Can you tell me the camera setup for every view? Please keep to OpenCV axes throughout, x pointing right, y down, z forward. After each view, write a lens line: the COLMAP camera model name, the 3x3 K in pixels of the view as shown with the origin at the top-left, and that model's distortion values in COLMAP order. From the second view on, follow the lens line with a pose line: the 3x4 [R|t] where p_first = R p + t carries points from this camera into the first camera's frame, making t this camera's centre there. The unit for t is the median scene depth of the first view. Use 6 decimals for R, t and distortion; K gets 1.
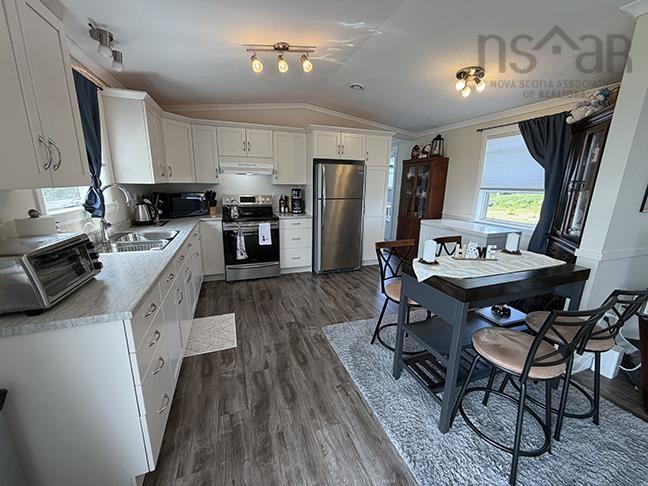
lens RADIAL K [[259.5, 0, 323.4], [0, 259.5, 243.0], [0, 0, 1]] dist [0.000148, -0.000016]
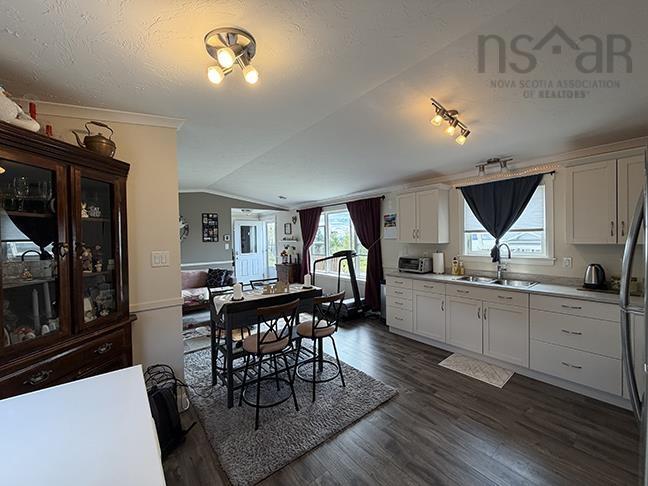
lens RADIAL K [[259.5, 0, 323.4], [0, 259.5, 243.0], [0, 0, 1]] dist [0.000148, -0.000016]
pose [[-0.946129, 0.003883, -0.323766, 0.448196], [-0.072782, 0.971789, 0.224343, -0.316566], [0.315503, 0.235822, -0.919155, 1.316202]]
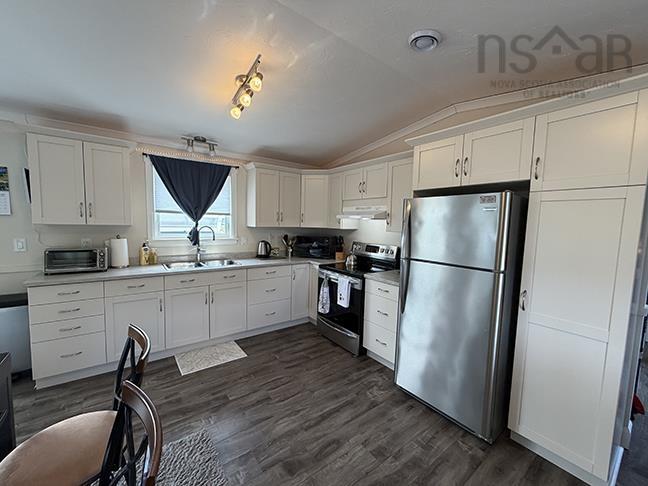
lens RADIAL K [[259.5, 0, 323.4], [0, 259.5, 243.0], [0, 0, 1]] dist [0.000148, -0.000016]
pose [[0.289482, 0.069366, -0.954667, 0.570968], [-0.237247, 0.971448, -0.001354, -0.187006], [0.927316, 0.226884, 0.297673, 0.767781]]
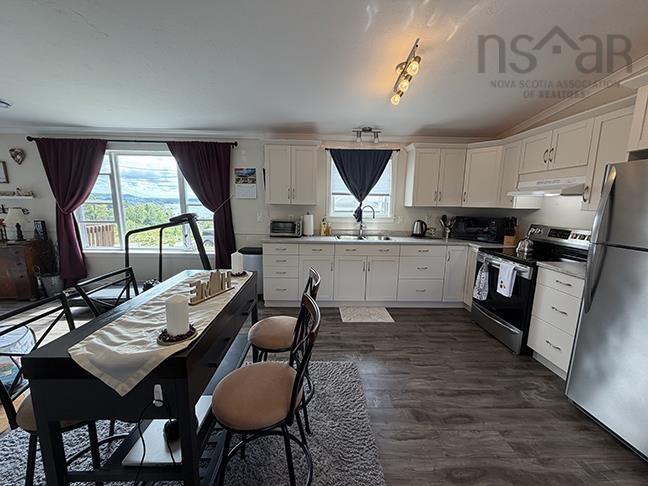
lens RADIAL K [[259.5, 0, 323.4], [0, 259.5, 243.0], [0, 0, 1]] dist [0.000148, -0.000016]
pose [[-0.317978, 0.127560, -0.939478, 0.651975], [-0.233402, 0.949880, 0.207970, -0.180200], [0.918919, 0.285406, -0.272269, 0.810570]]
